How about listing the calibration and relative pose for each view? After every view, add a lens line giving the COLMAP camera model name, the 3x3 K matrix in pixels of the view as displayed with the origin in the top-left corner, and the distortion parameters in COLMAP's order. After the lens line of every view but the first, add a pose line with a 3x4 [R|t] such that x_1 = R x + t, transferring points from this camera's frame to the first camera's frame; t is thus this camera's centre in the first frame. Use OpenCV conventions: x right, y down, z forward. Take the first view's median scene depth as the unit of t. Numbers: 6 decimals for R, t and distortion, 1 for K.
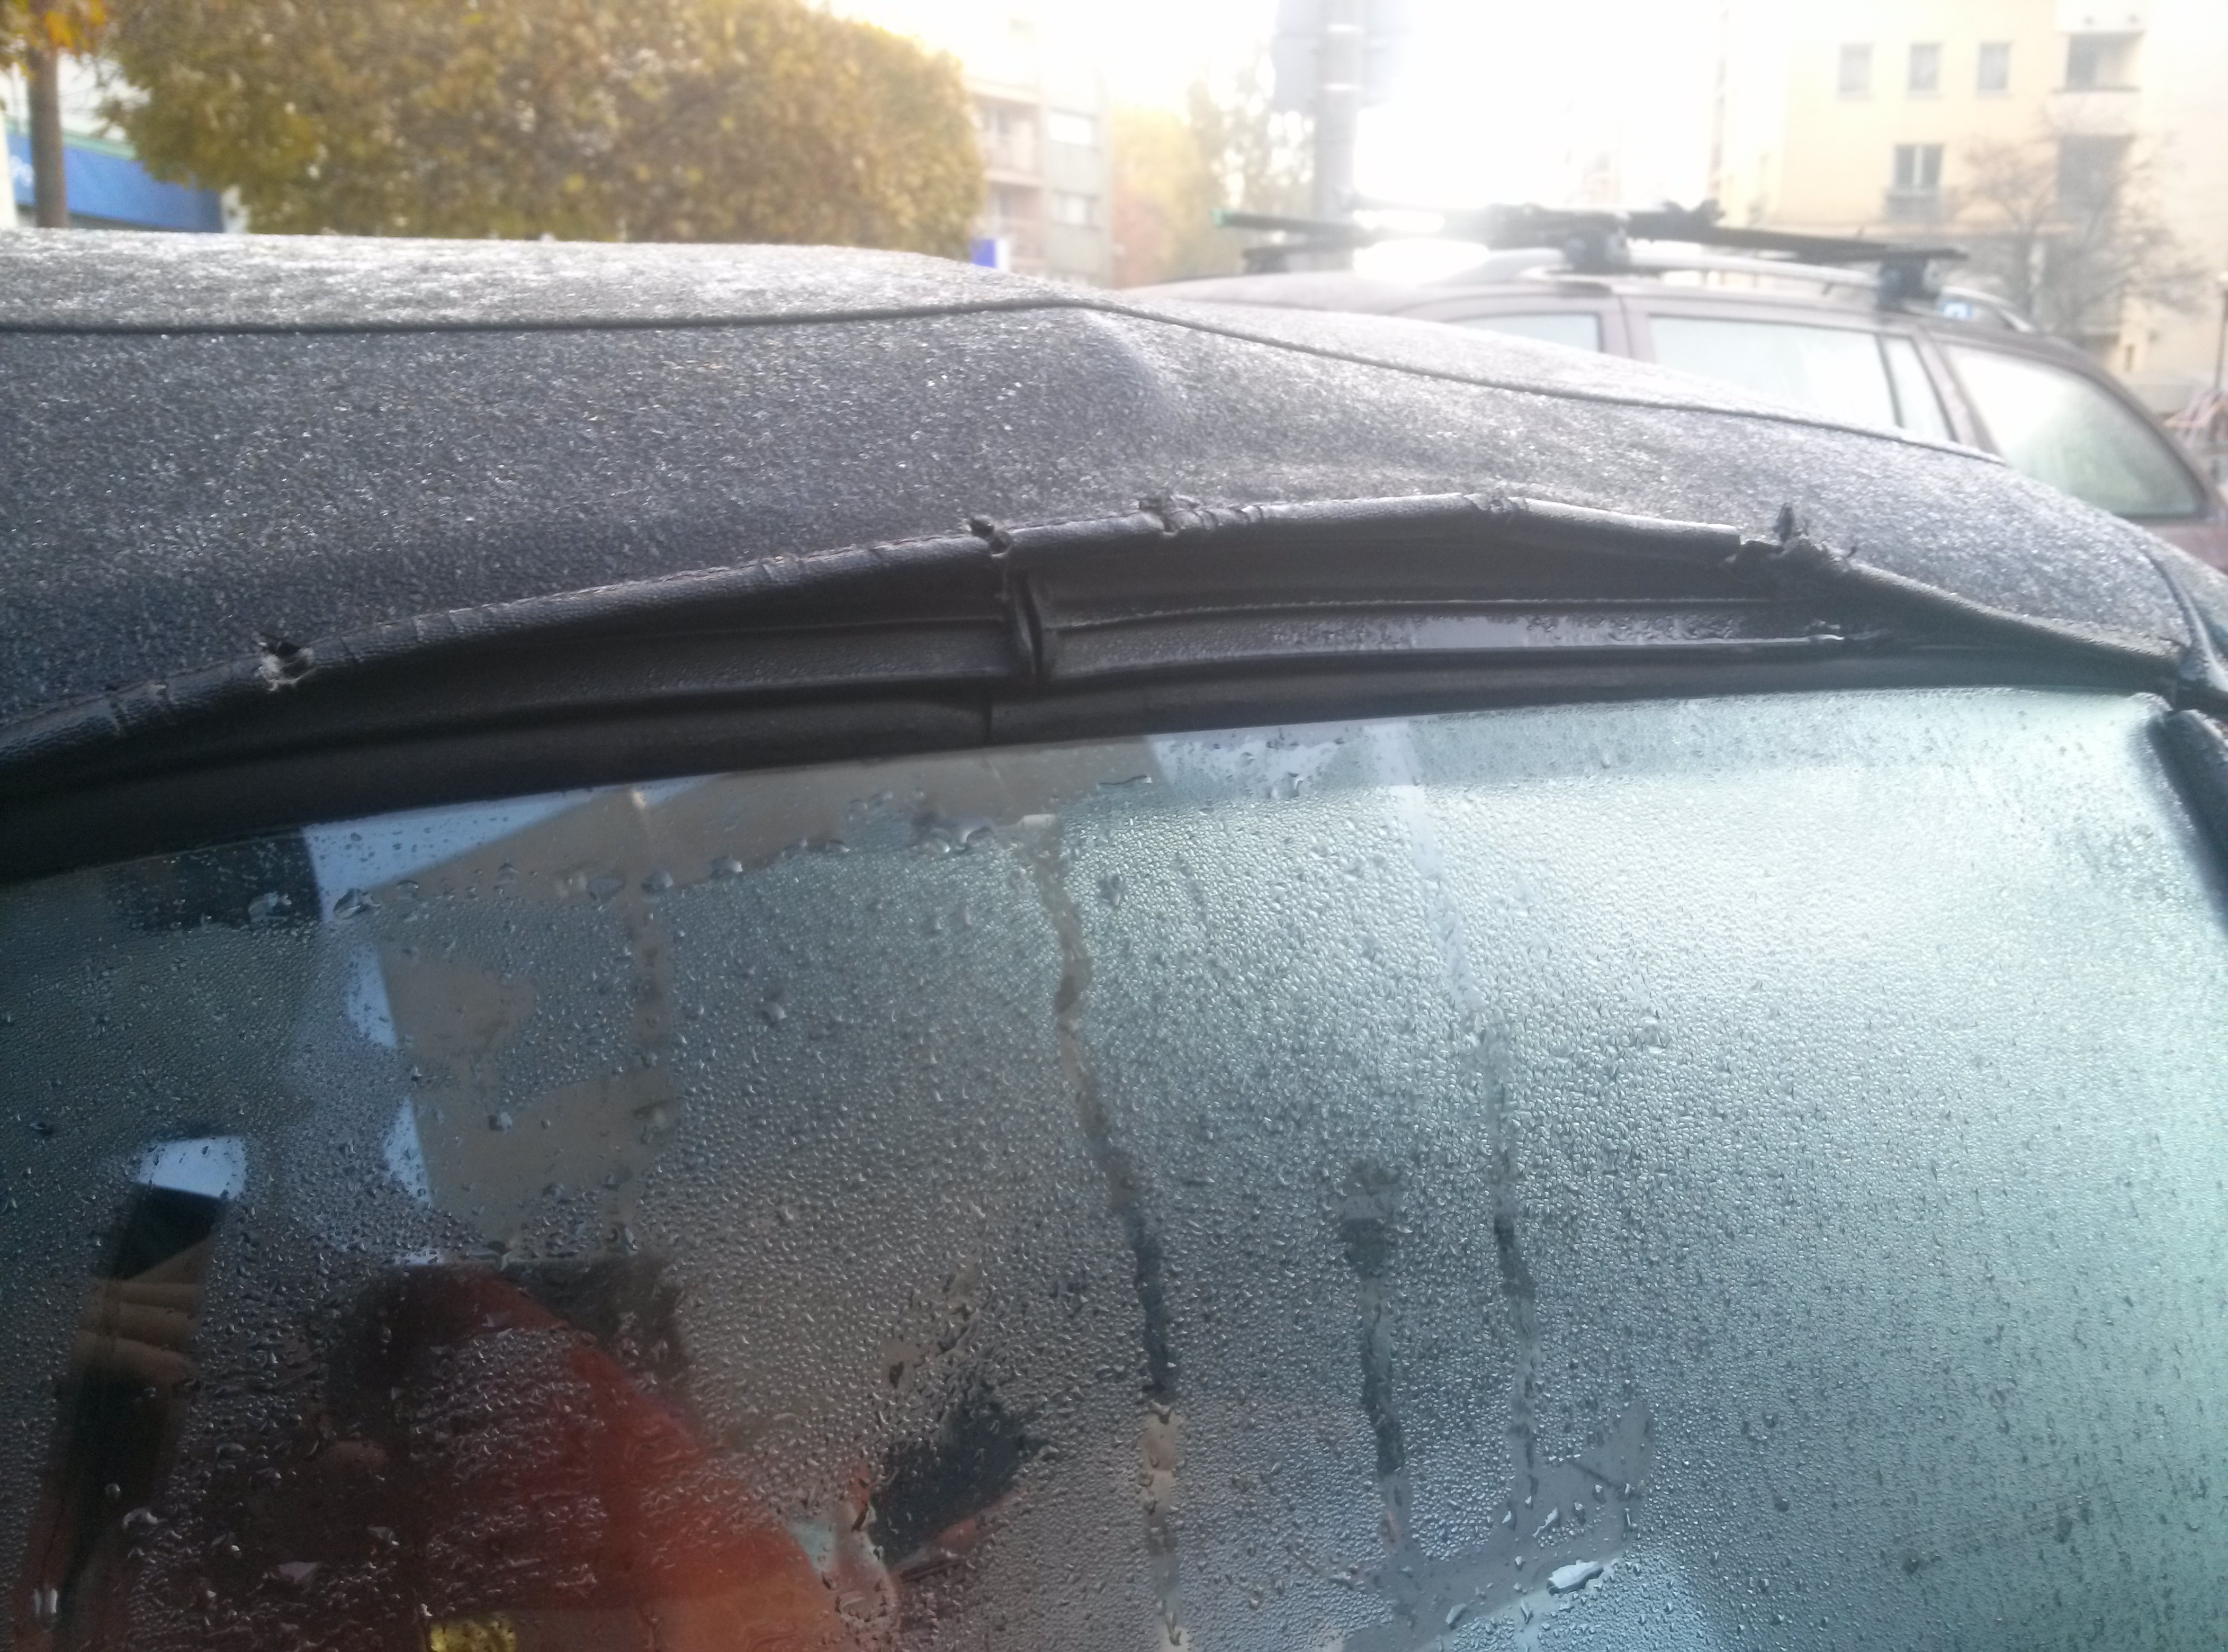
lens RADIAL K [[1968.6, 0, 1114.0], [0, 1968.6, 826.0], [0, 0, 1]] dist [0.094686, -0.193172]
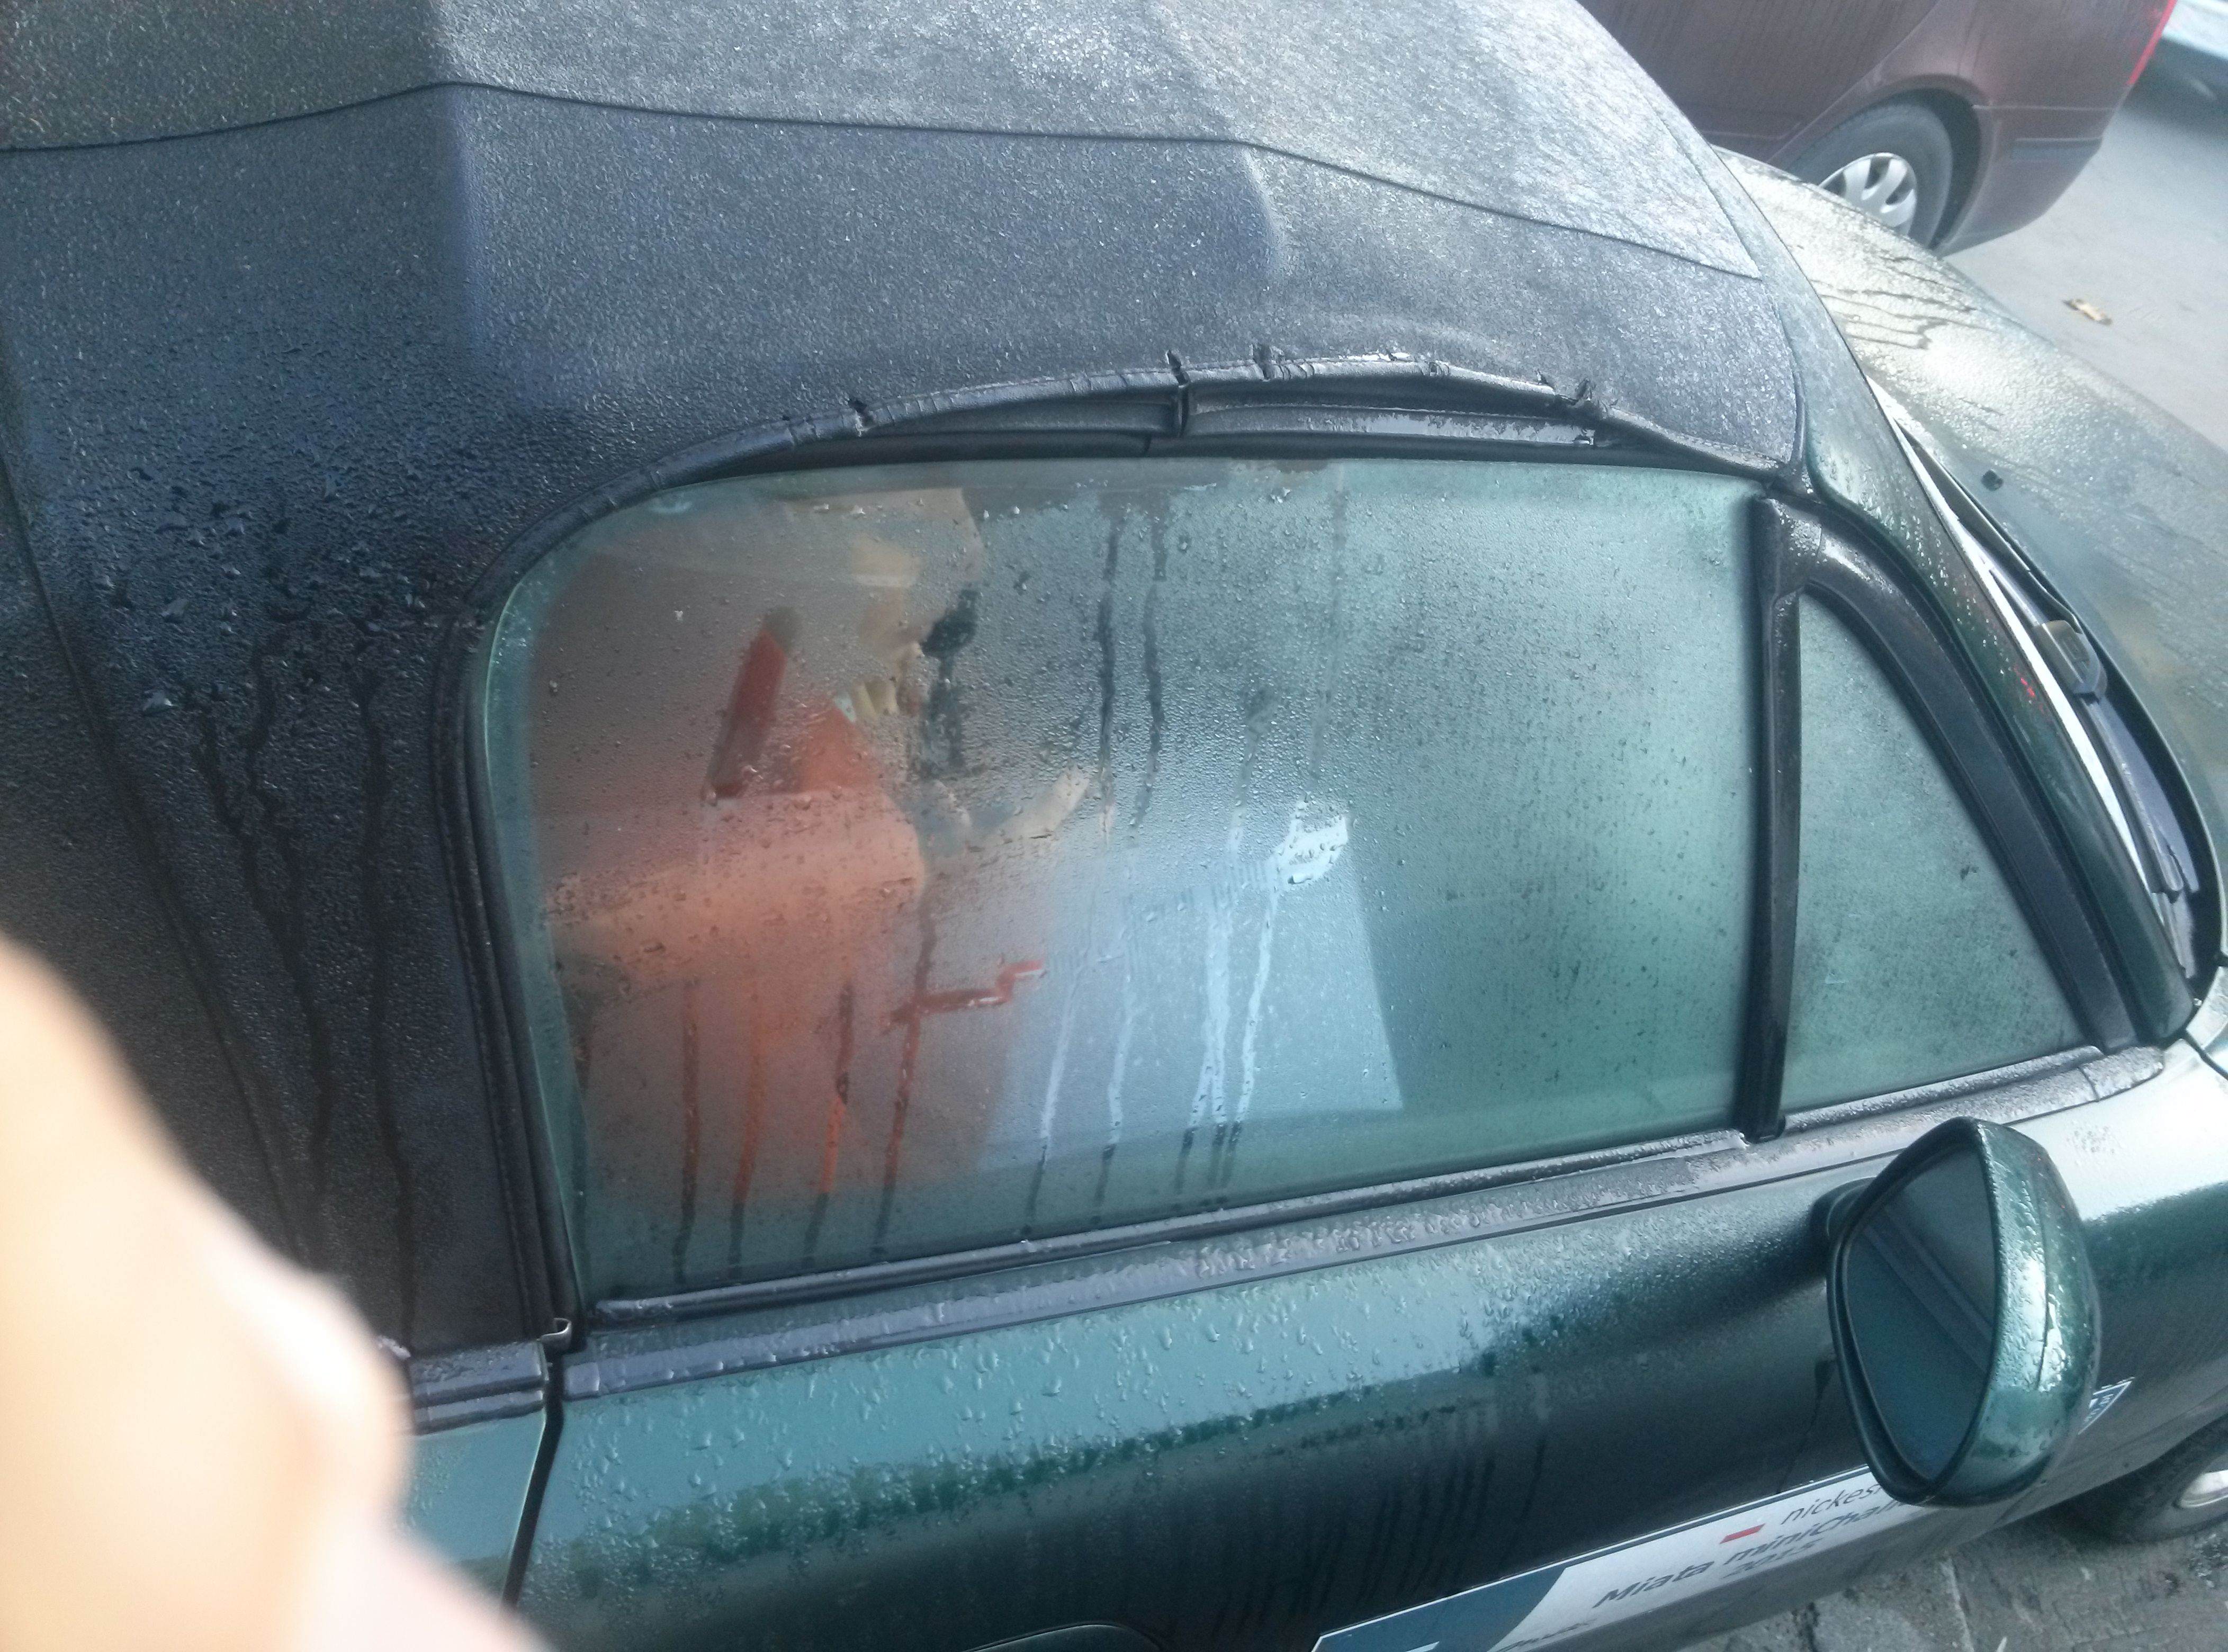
lens RADIAL K [[1968.6, 0, 1114.0], [0, 1968.6, 826.0], [0, 0, 1]] dist [0.094686, -0.193172]
pose [[0.964662, 0.205586, 0.164808, -0.302318], [-0.258347, 0.860955, 0.438193, -0.512358], [-0.051806, -0.465286, 0.883643, -0.793030]]
